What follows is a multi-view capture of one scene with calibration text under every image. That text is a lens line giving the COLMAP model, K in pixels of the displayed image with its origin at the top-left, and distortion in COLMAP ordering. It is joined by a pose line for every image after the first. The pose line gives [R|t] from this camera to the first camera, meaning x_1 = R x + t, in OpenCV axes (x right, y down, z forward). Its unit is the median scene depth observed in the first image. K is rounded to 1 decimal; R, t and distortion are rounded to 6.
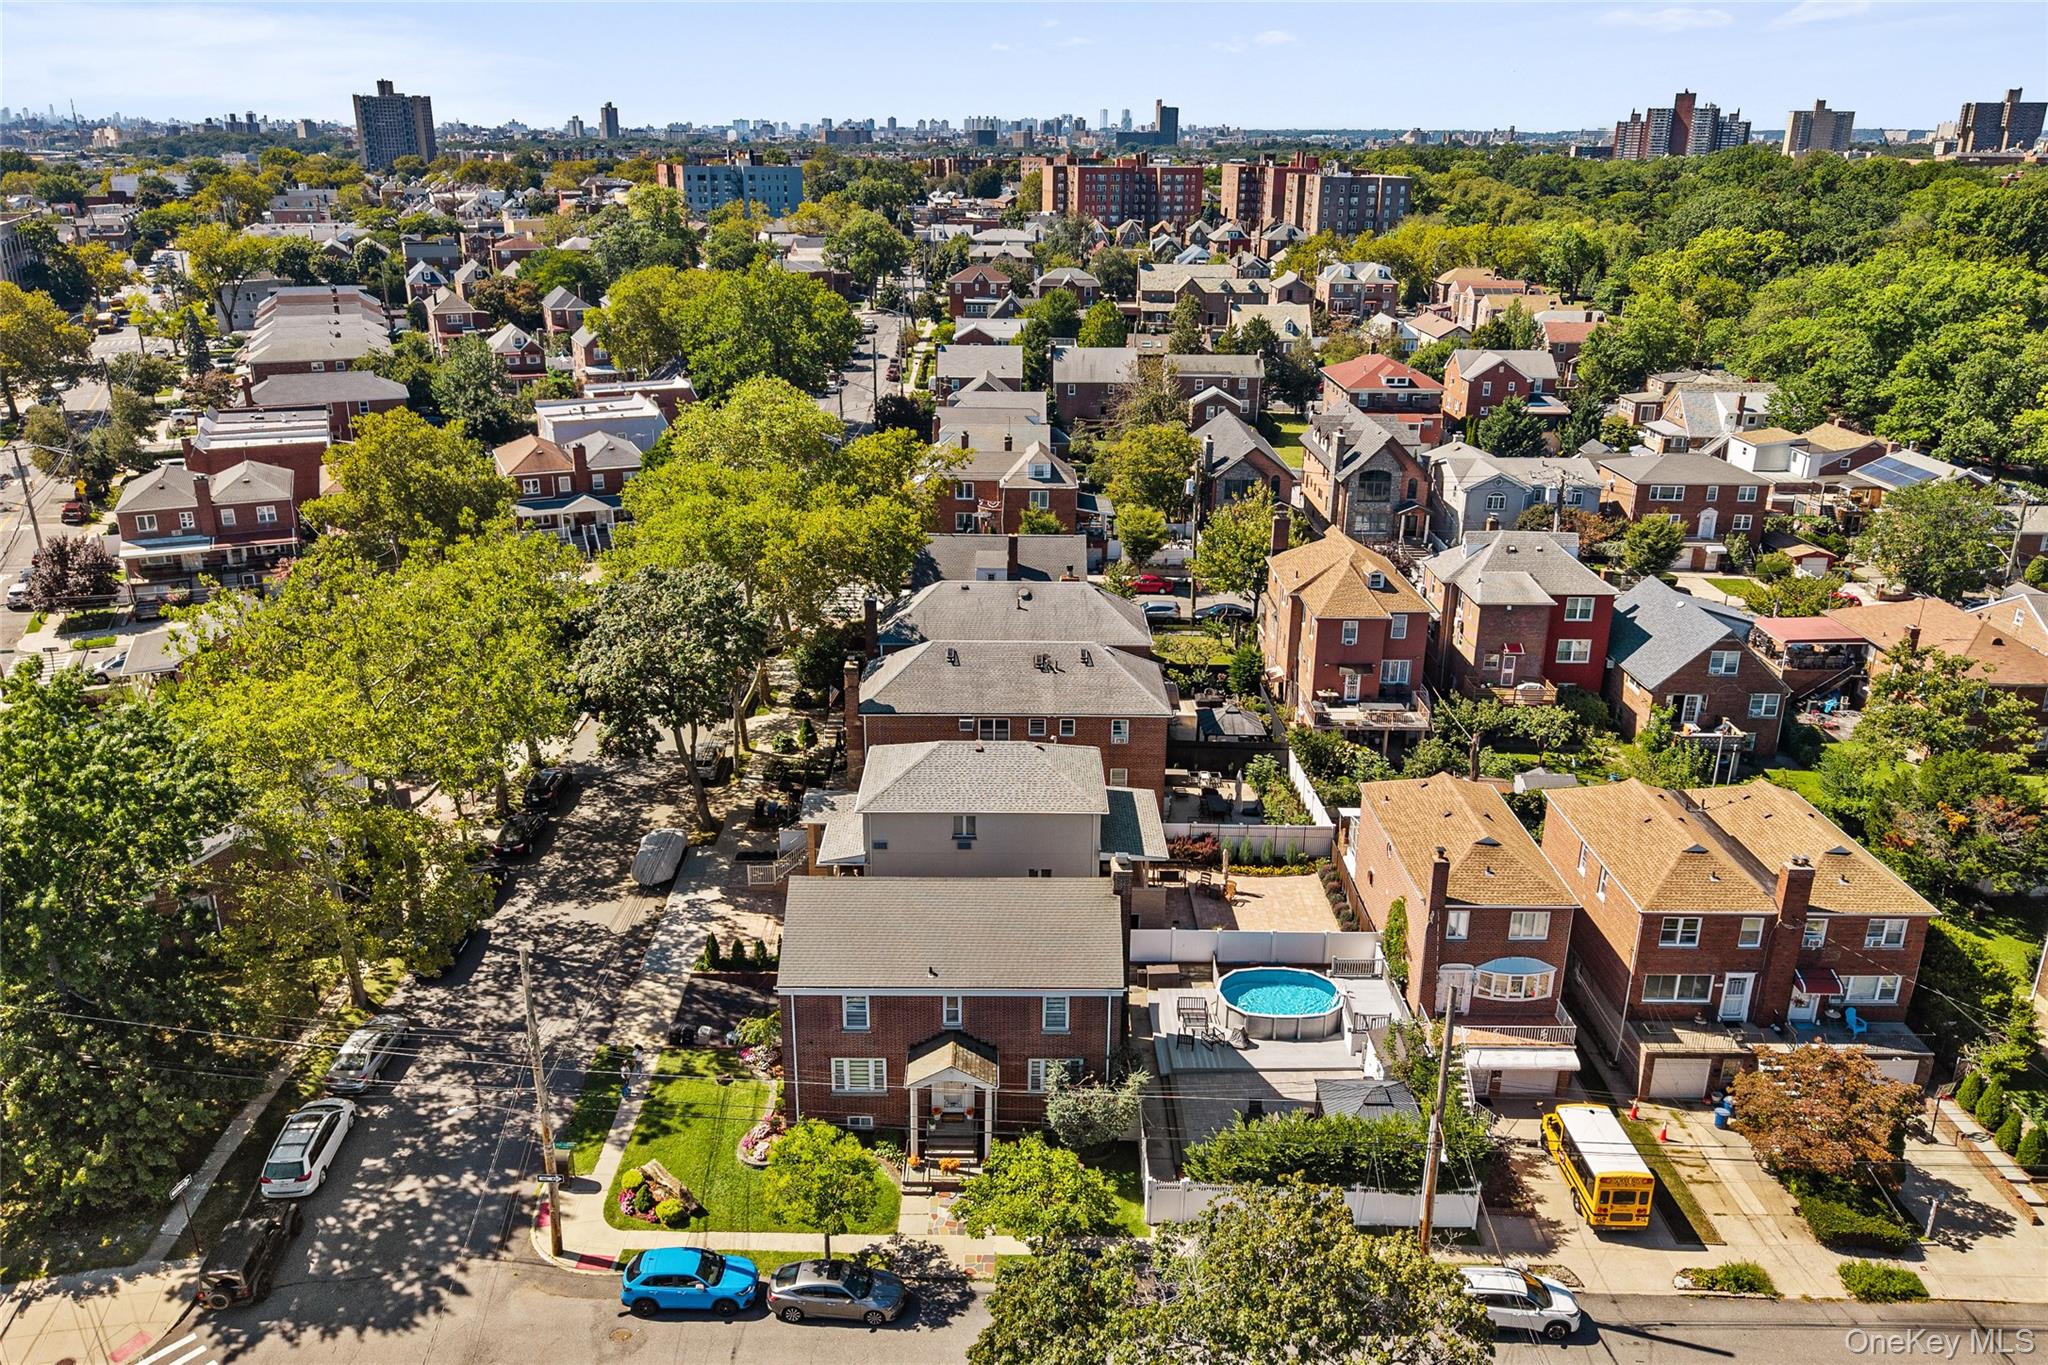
lens RADIAL K [[1442.9, 0, 1025.3], [0, 1442.9, 677.2], [0, 0, 1]] dist [0.094688, -0.133915]
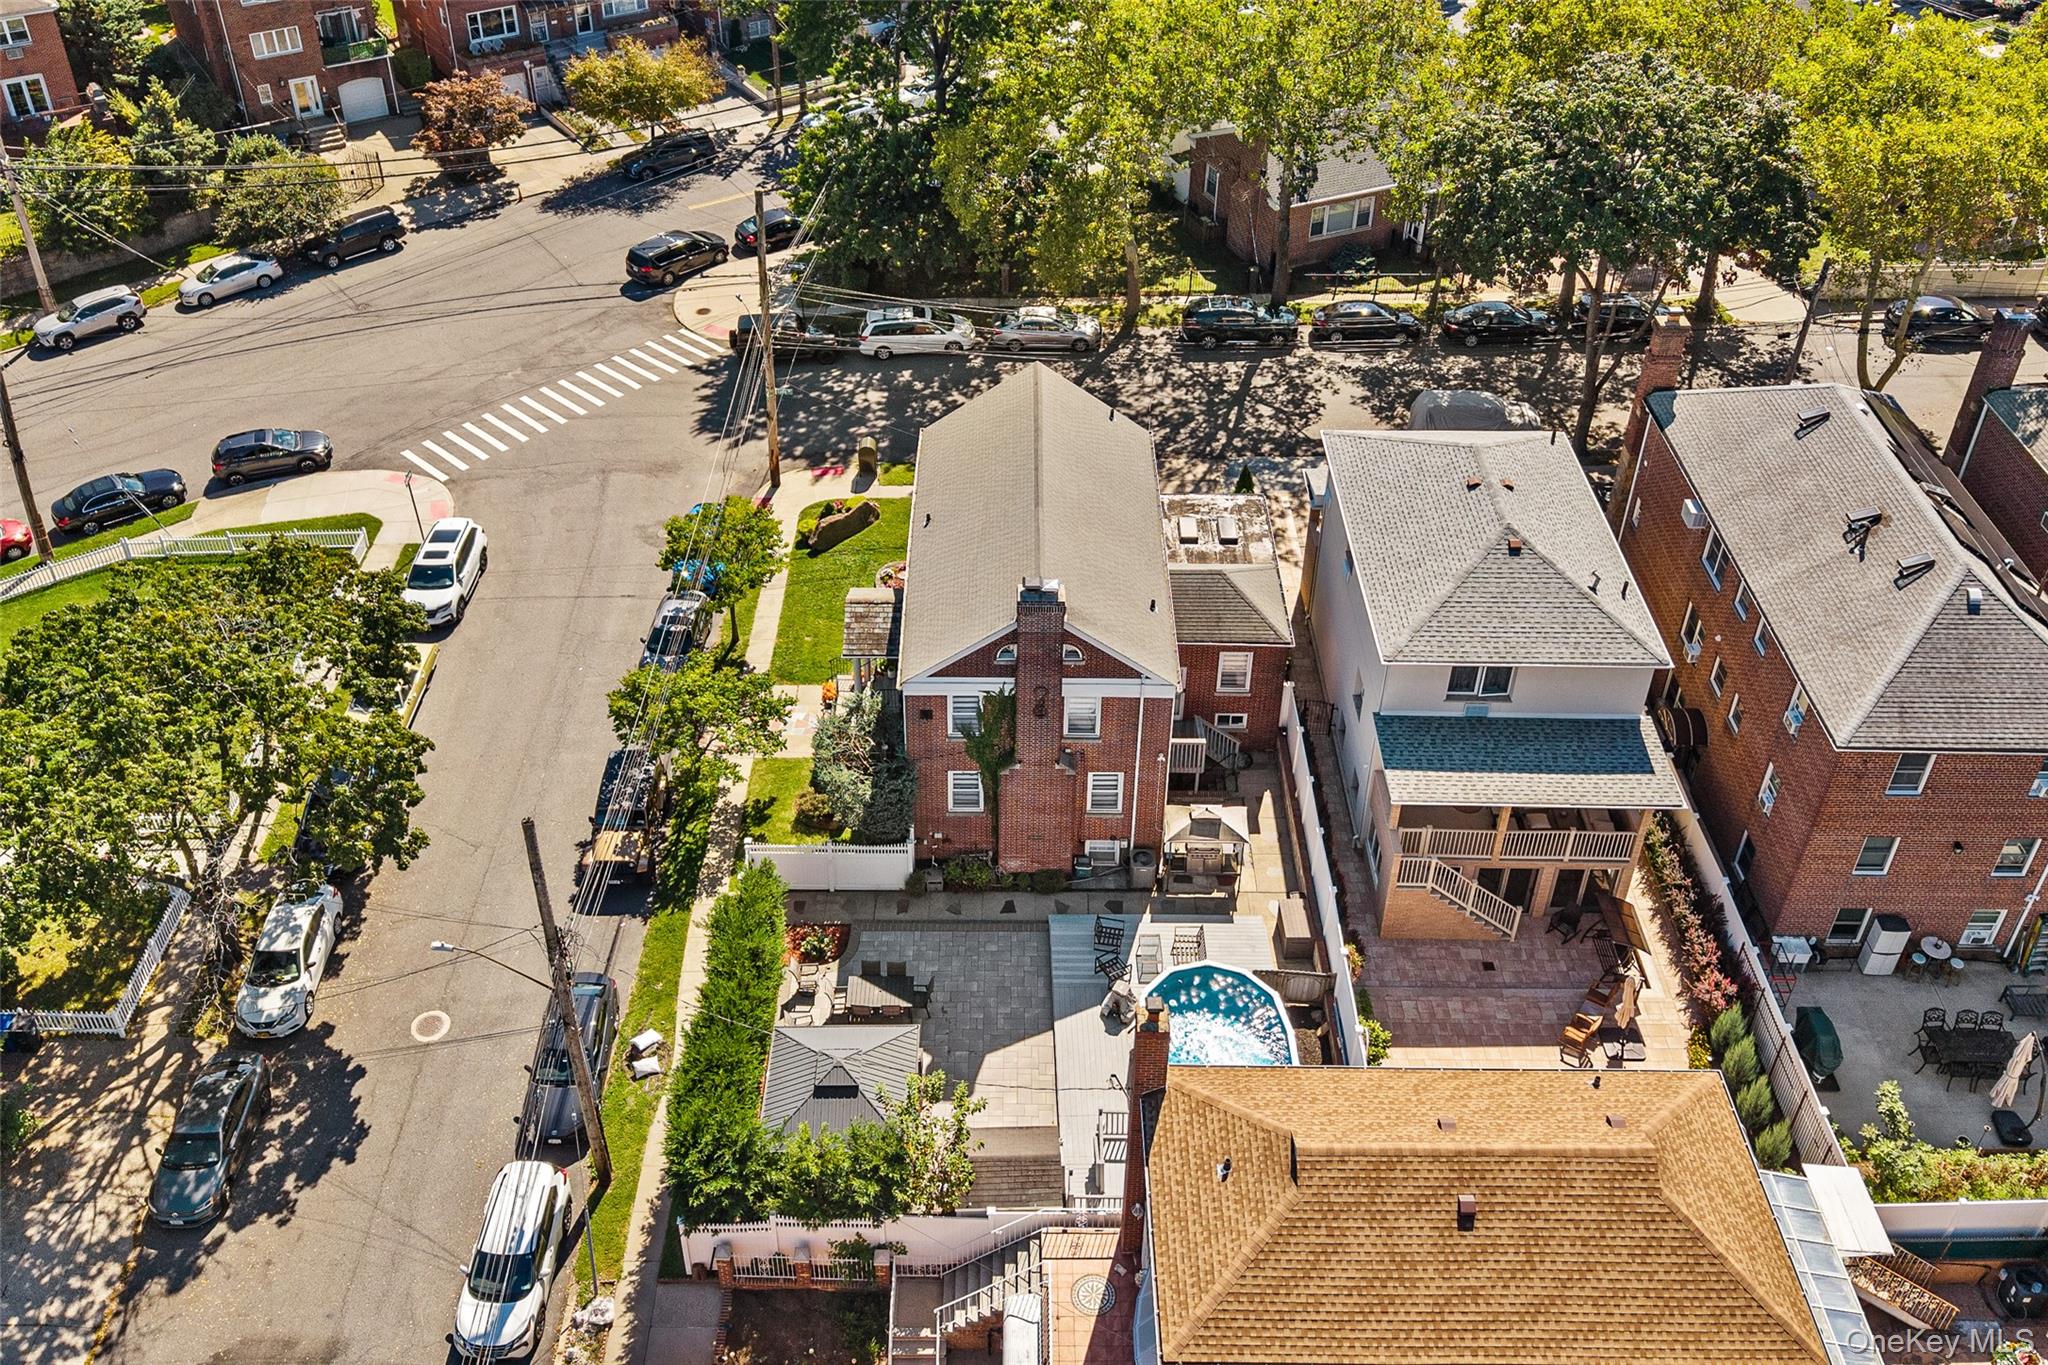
lens RADIAL K [[1783.1, 0, 1024.1], [0, 1783.1, 565.7], [0, 0, 1]] dist [0.140148, -0.263738]
pose [[-0.008129, 0.578272, -0.815803, 0.672356], [-0.360026, 0.759426, 0.541897, -0.293950], [0.932907, 0.298116, 0.202020, 0.772085]]
